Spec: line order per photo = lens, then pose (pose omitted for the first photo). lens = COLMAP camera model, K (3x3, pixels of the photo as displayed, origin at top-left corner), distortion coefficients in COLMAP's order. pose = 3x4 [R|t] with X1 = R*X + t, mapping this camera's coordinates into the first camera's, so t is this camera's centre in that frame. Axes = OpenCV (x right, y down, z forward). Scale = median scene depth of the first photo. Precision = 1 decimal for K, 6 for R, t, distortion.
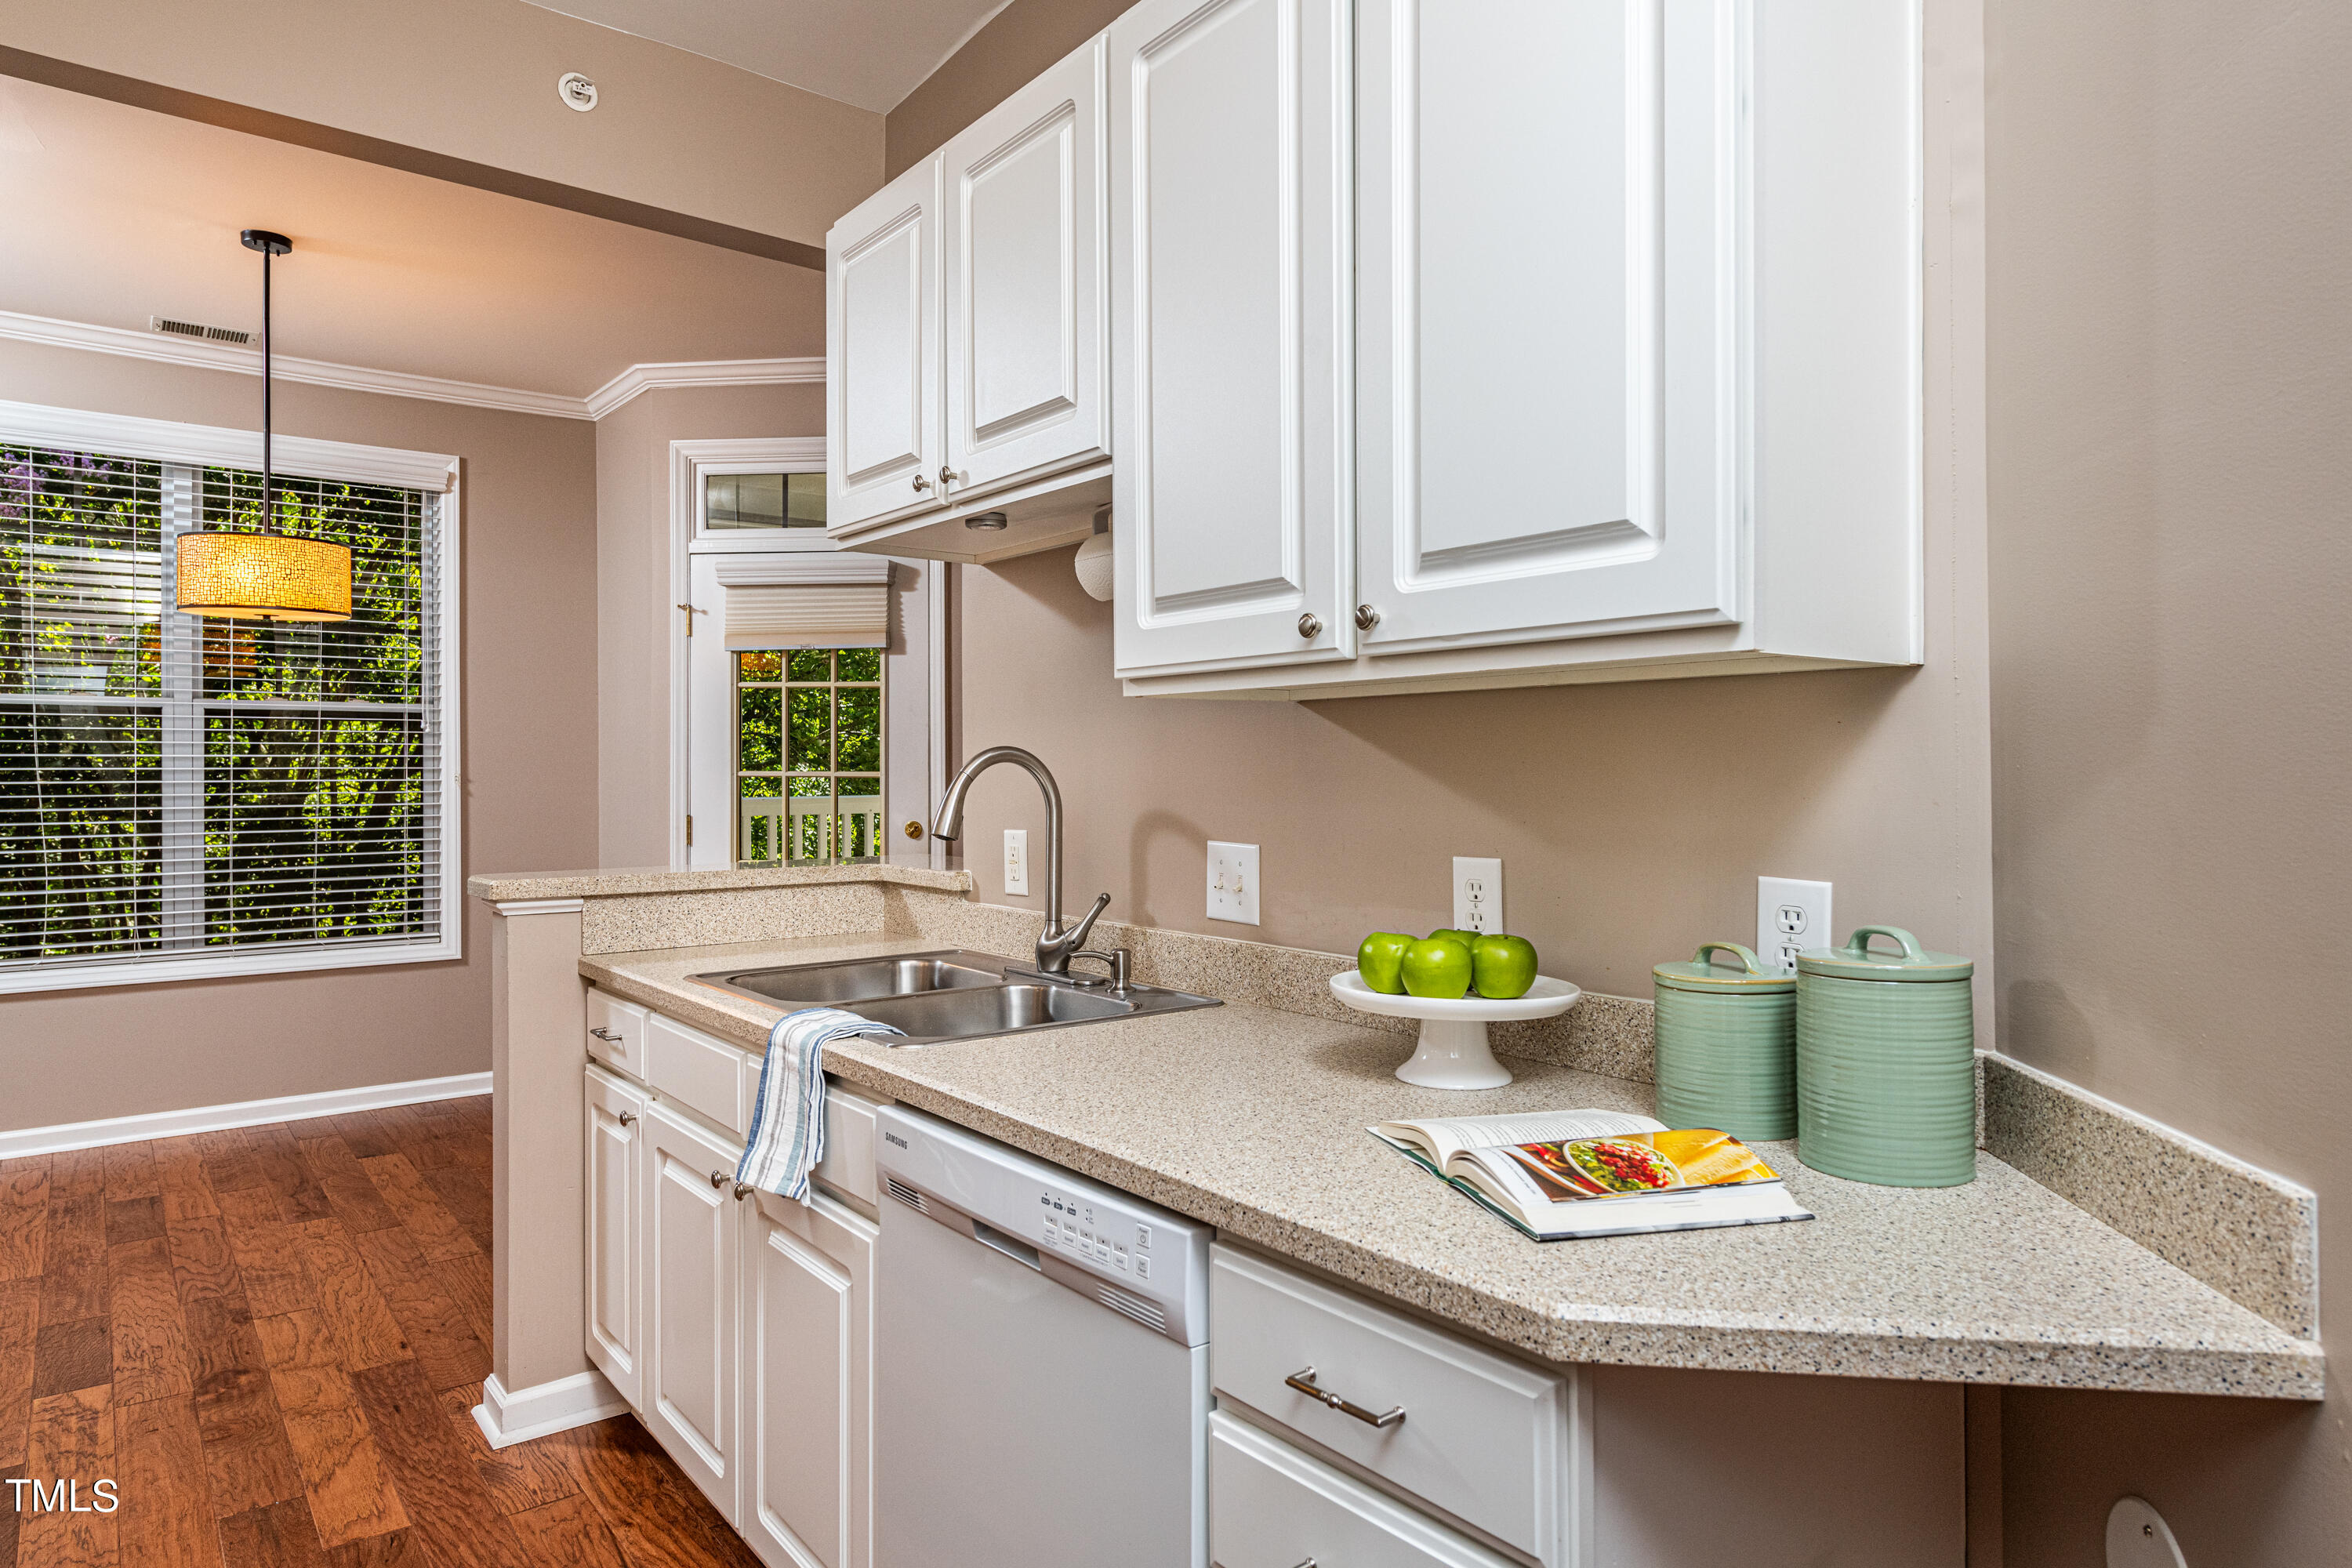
lens RADIAL K [[1399.1, 0, 1179.6], [0, 1399.1, 764.1], [0, 0, 1]] dist [0.000180, 0.000922]
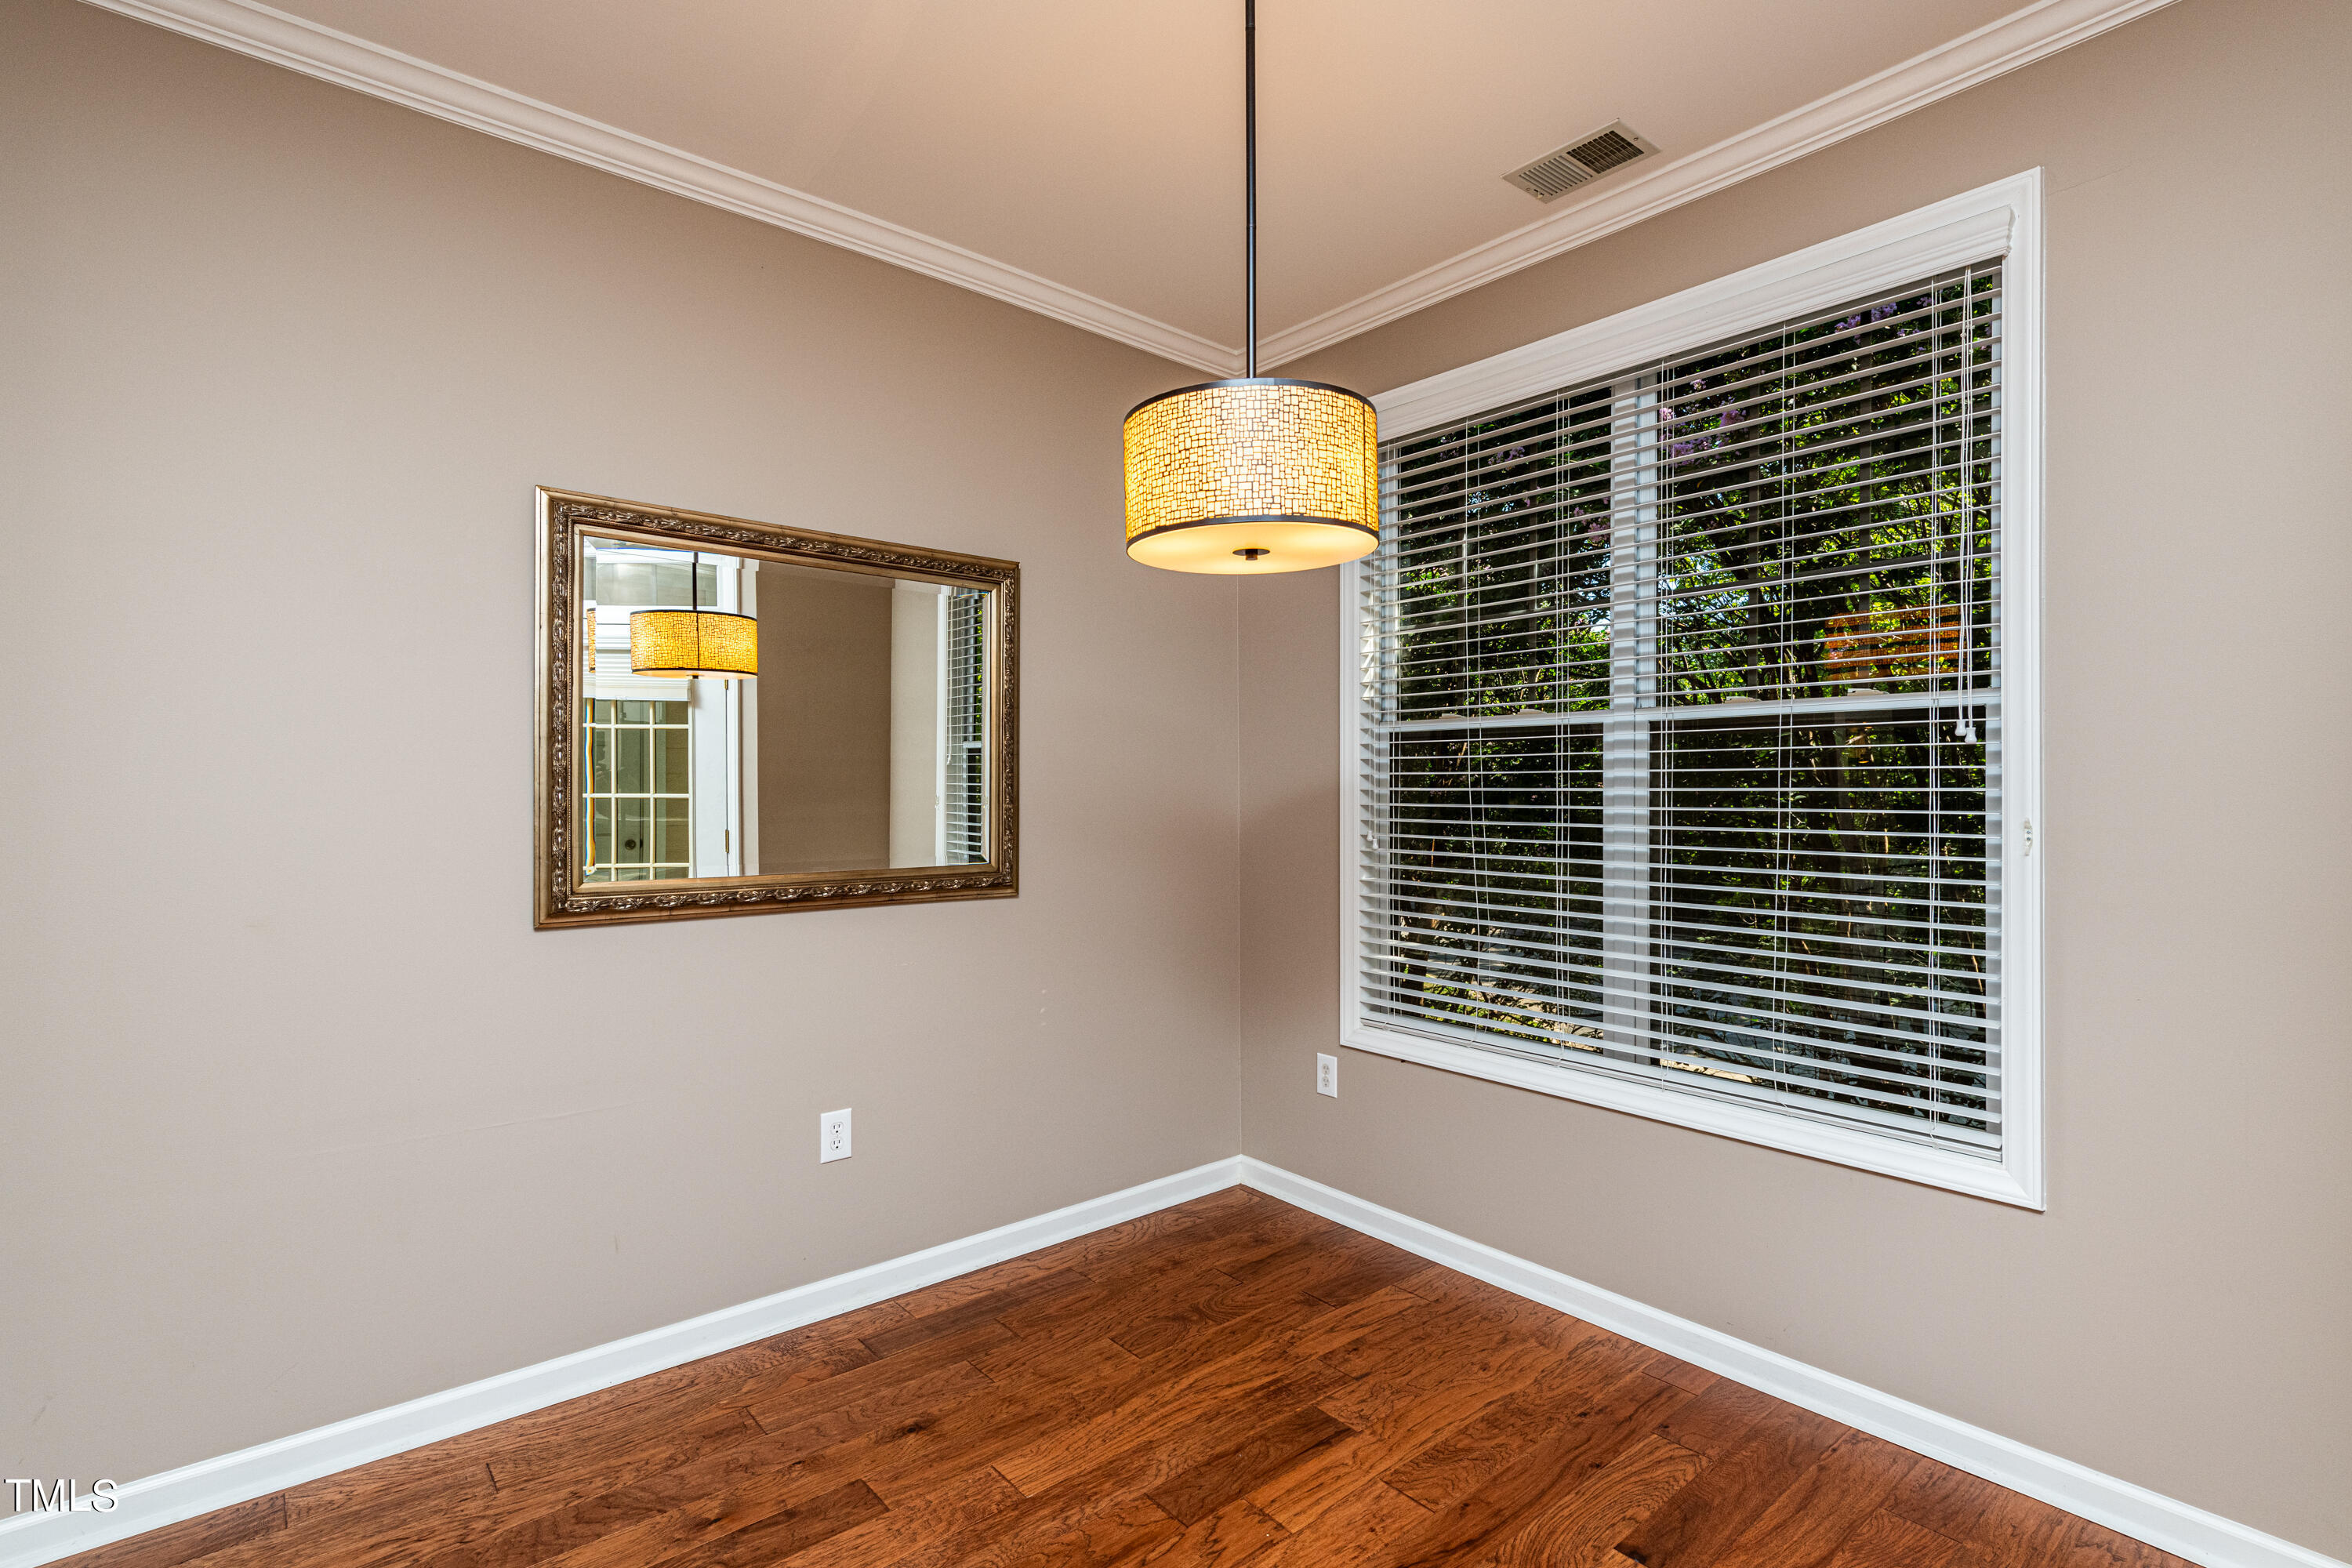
lens RADIAL K [[1117.8, 0, 1176.0], [0, 1117.8, 784.0], [0, 0, 1]] dist [-0.000545, -0.000132]
pose [[0.043069, -0.004445, -0.999062, -0.164438], [0.000816, 0.999990, -0.004414, -0.007501], [0.999072, -0.000625, 0.043072, 0.799448]]
